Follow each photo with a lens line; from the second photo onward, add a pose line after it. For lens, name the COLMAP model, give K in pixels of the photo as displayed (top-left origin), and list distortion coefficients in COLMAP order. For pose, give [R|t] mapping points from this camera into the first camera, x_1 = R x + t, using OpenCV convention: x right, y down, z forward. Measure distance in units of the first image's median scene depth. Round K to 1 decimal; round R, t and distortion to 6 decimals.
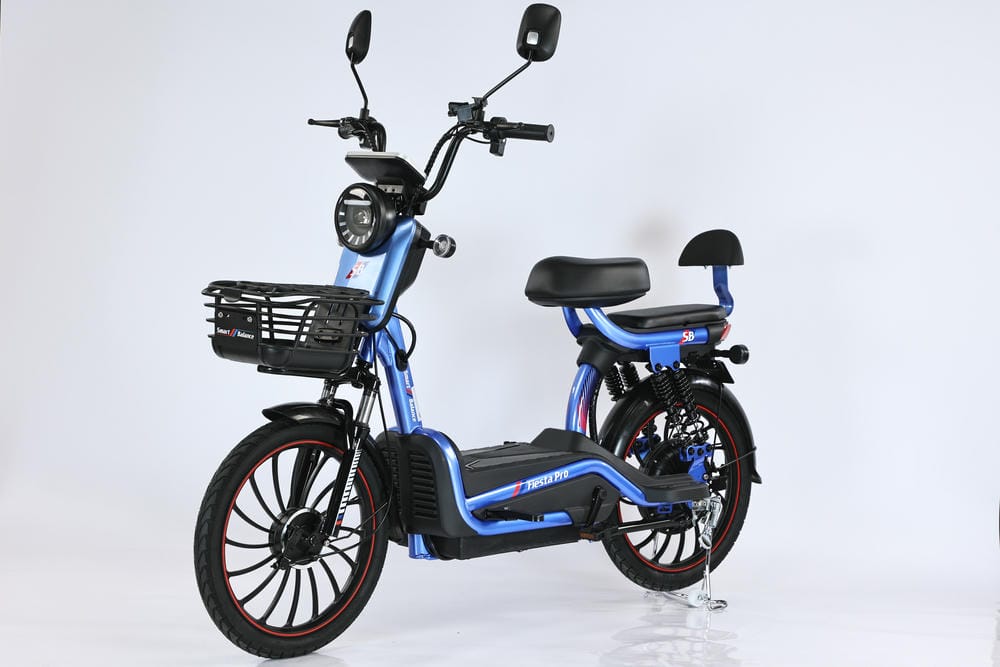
lens RADIAL K [[2367.2, 0, 499.7], [0, 2367.2, 327.5], [0, 0, 1]] dist [0.456932, 0.000000]
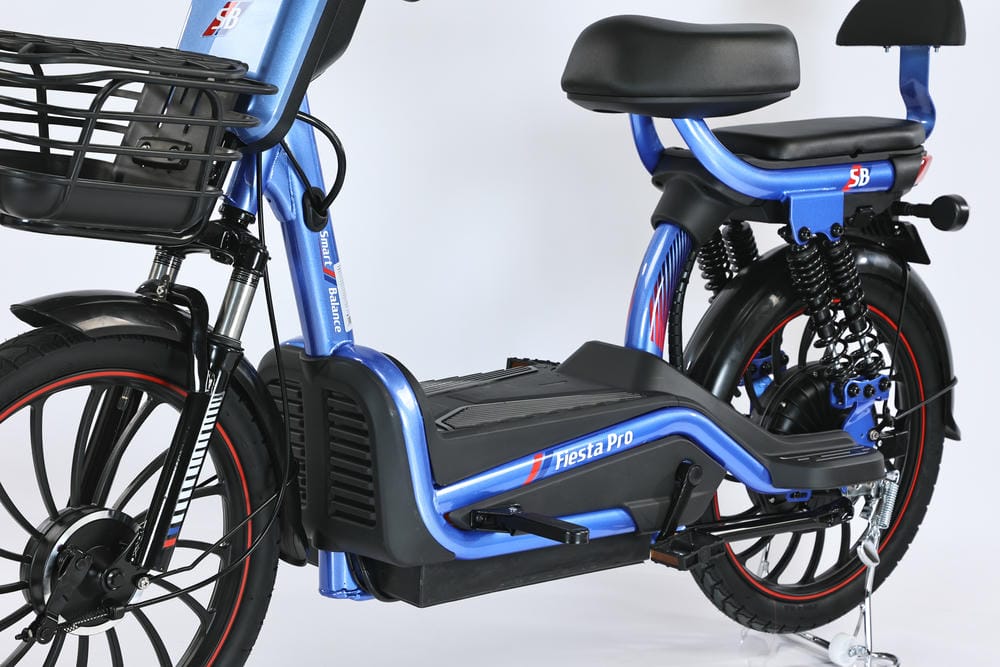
lens RADIAL K [[2367.2, 0, 477.6], [0, 2367.2, 321.3], [0, 0, 1]] dist [0.456932, 0.000000]
pose [[0.999246, 0.038028, 0.007816, -0.010347], [-0.038523, 0.996196, 0.078160, -0.003013], [-0.004814, -0.078402, 0.996910, 0.495592]]
